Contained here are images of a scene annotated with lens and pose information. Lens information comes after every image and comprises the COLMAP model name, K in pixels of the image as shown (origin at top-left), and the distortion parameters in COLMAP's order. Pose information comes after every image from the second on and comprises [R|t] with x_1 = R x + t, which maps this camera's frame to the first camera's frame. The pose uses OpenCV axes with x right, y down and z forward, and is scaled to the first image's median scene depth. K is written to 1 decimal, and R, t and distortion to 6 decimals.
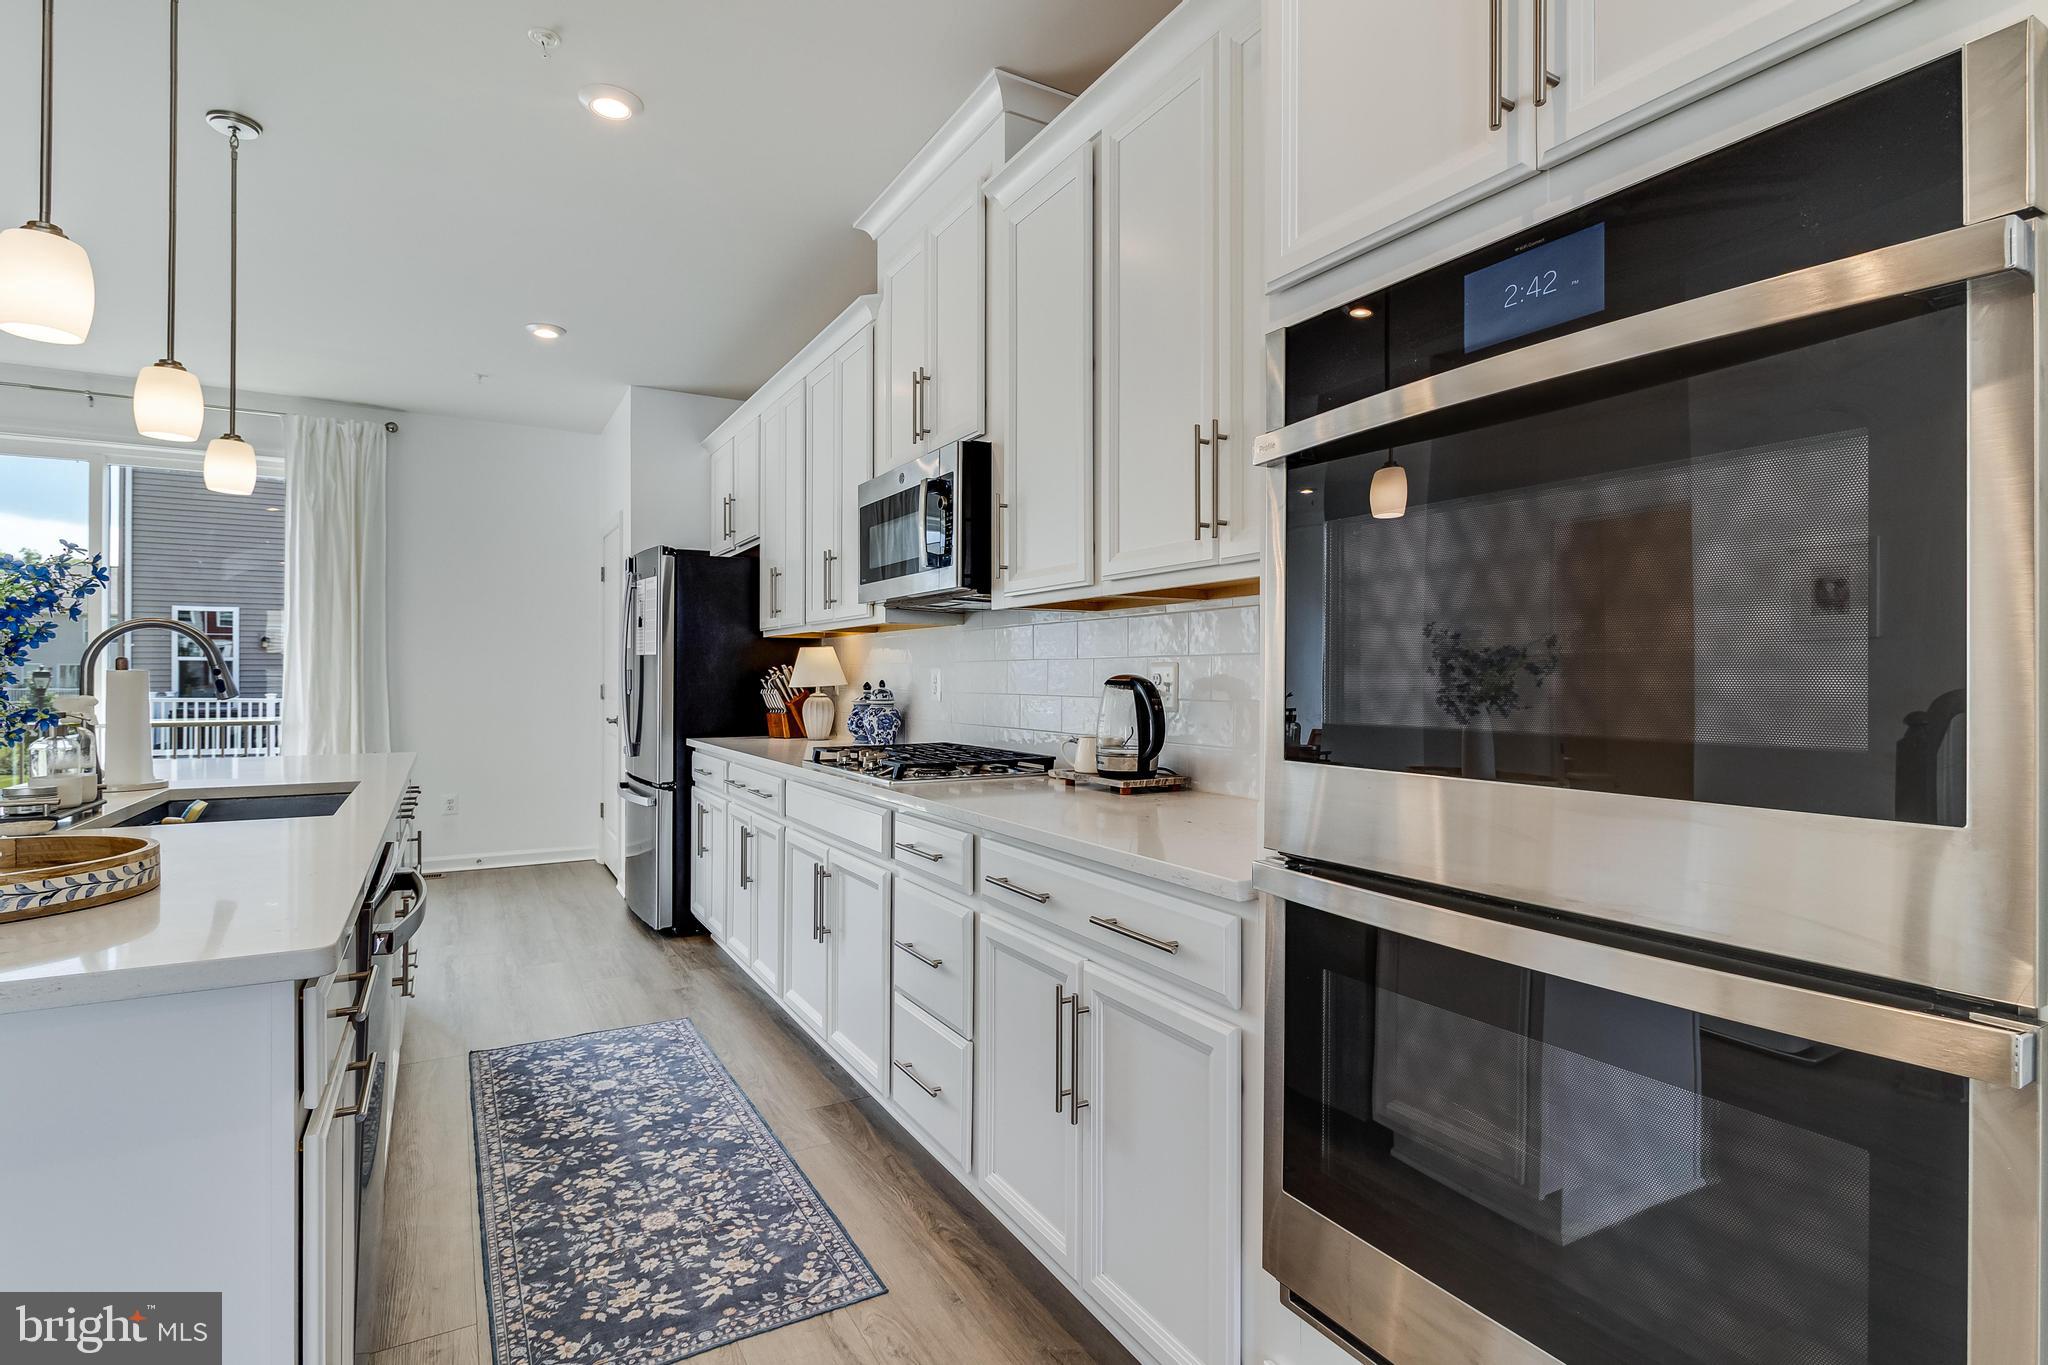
lens RADIAL K [[999.7, 0, 1024.8], [0, 999.7, 672.9], [0, 0, 1]] dist [-0.003603, -0.001754]
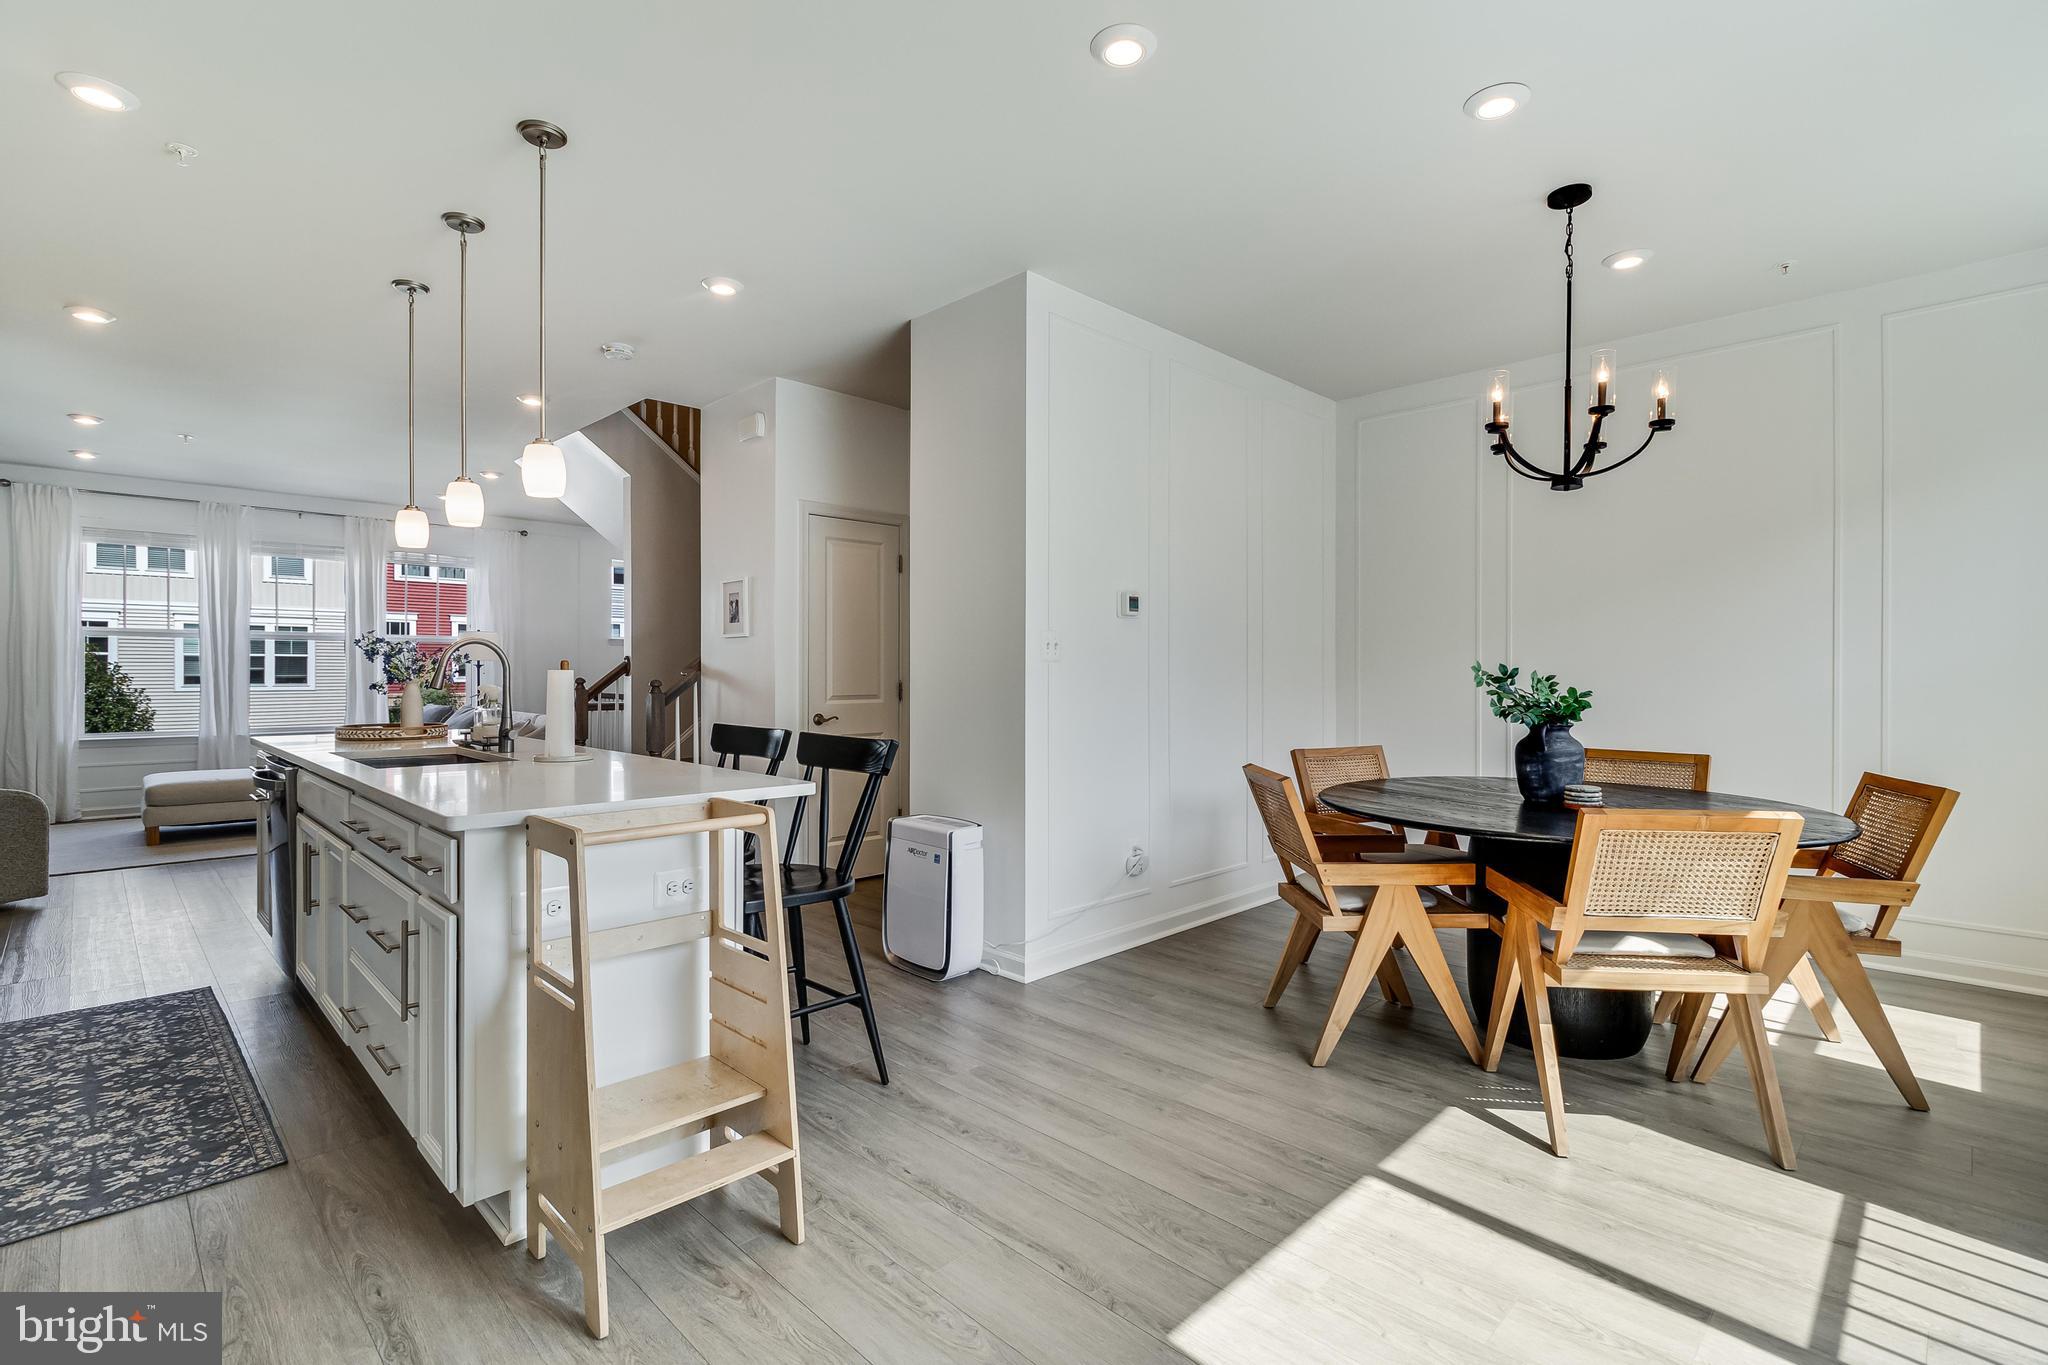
lens RADIAL K [[944.8, 0, 1007.1], [0, 944.8, 672.8], [0, 0, 1]] dist [0.005756, -0.000425]
pose [[-0.968839, -0.003716, -0.247661, -1.105945], [-0.002336, 0.999980, -0.005864, 0.006802], [0.247678, -0.005103, -0.968829, 2.243893]]
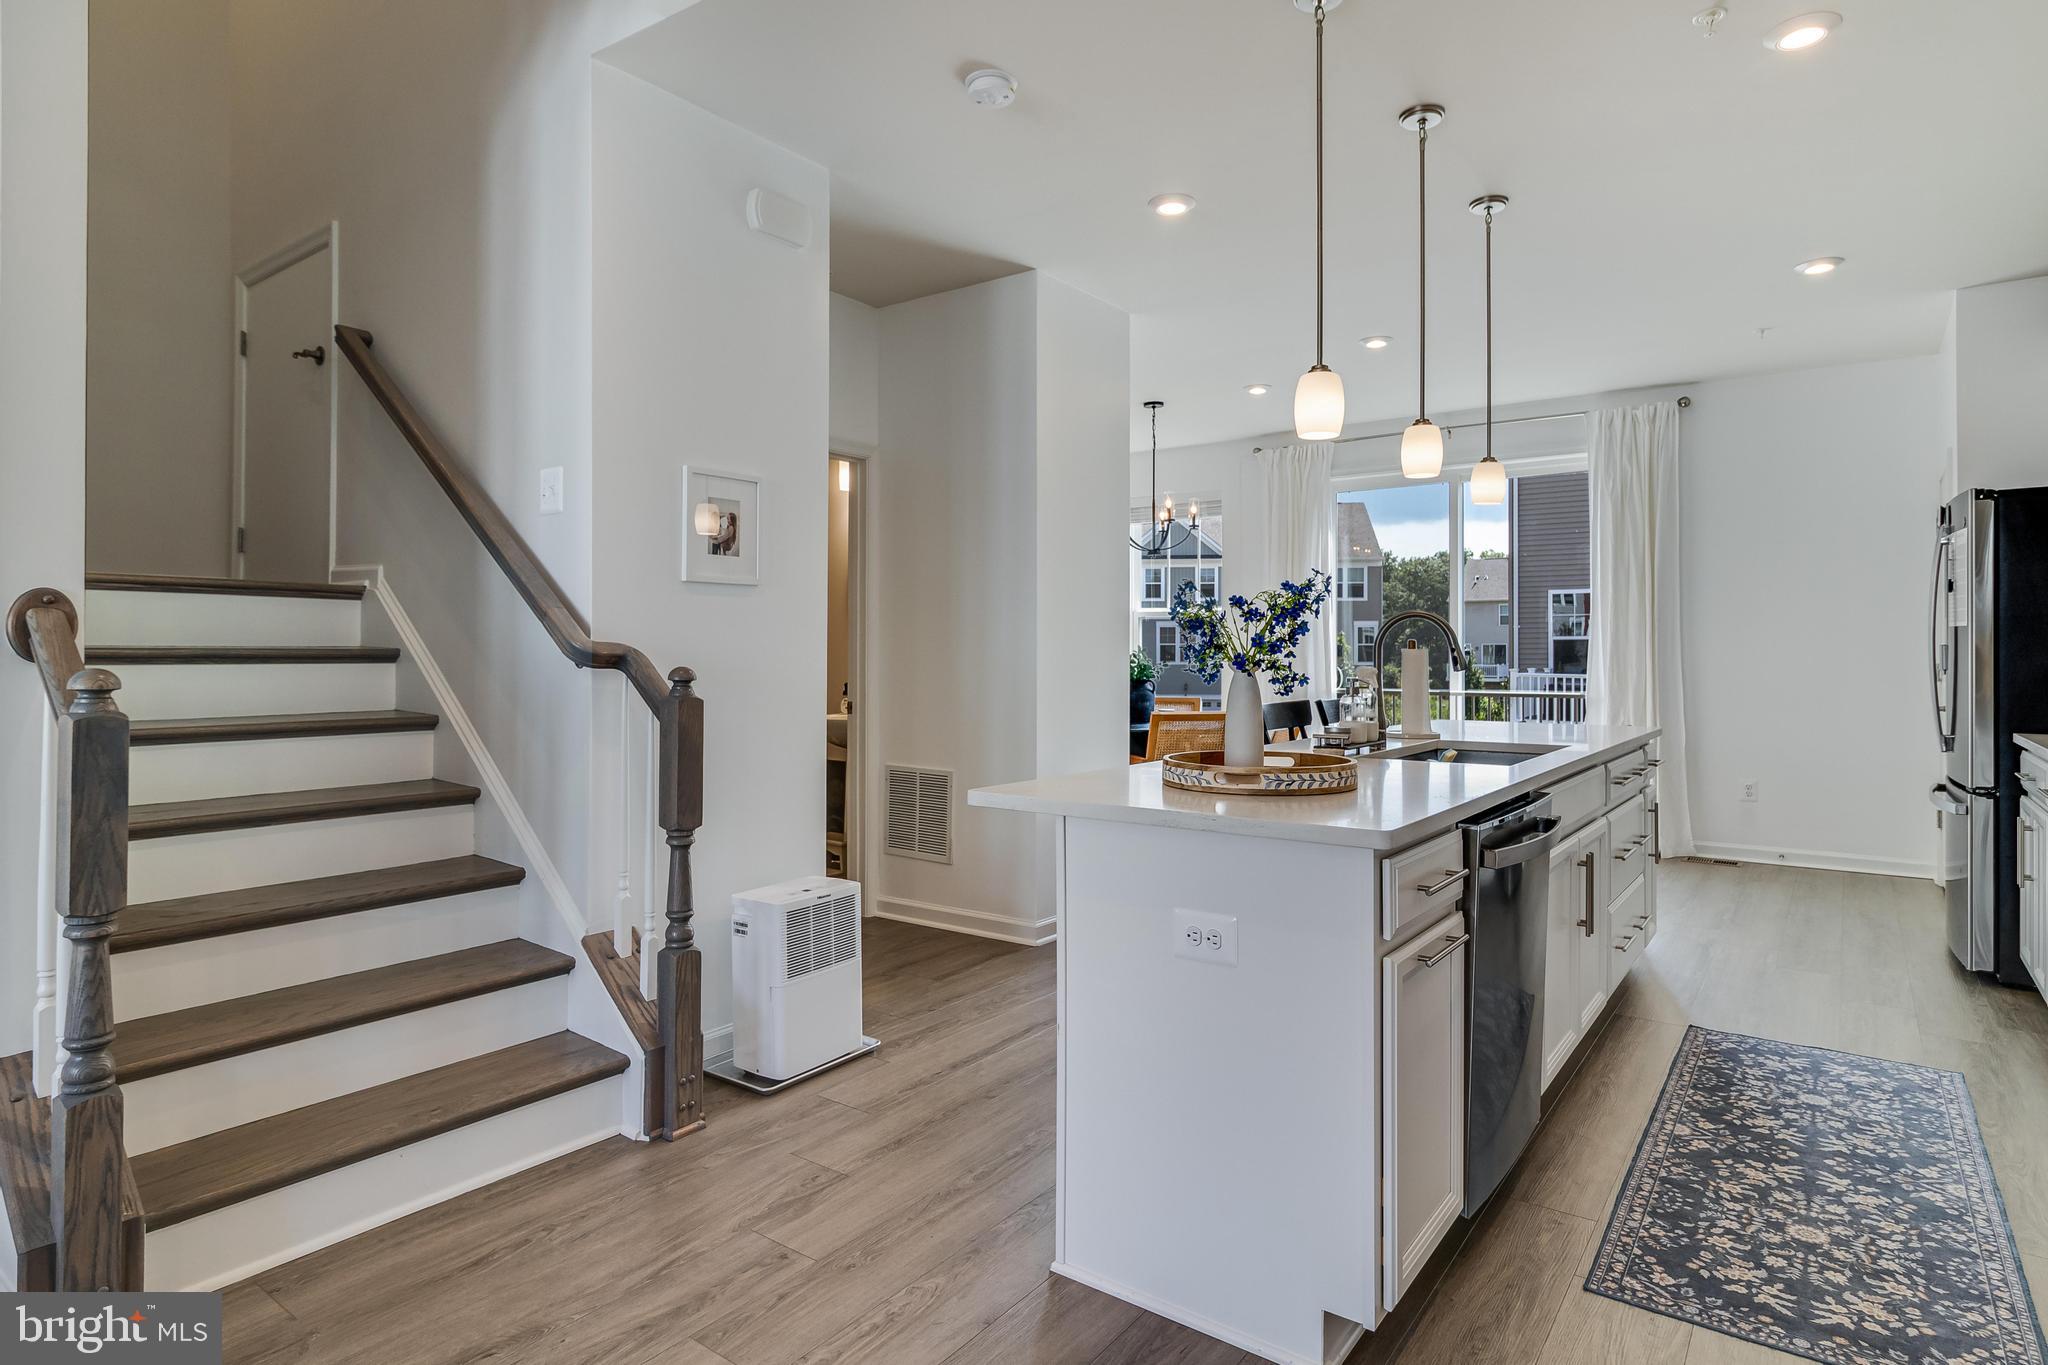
lens RADIAL K [[1100.8, 0, 1032.9], [0, 1100.8, 651.0], [0, 0, 1]] dist [-0.000530, -0.001070]
pose [[0.398230, -0.003734, -0.917278, 0.245458], [0.004450, 0.999988, -0.002139, 0.000578], [0.917275, -0.003230, 0.398242, -0.063945]]
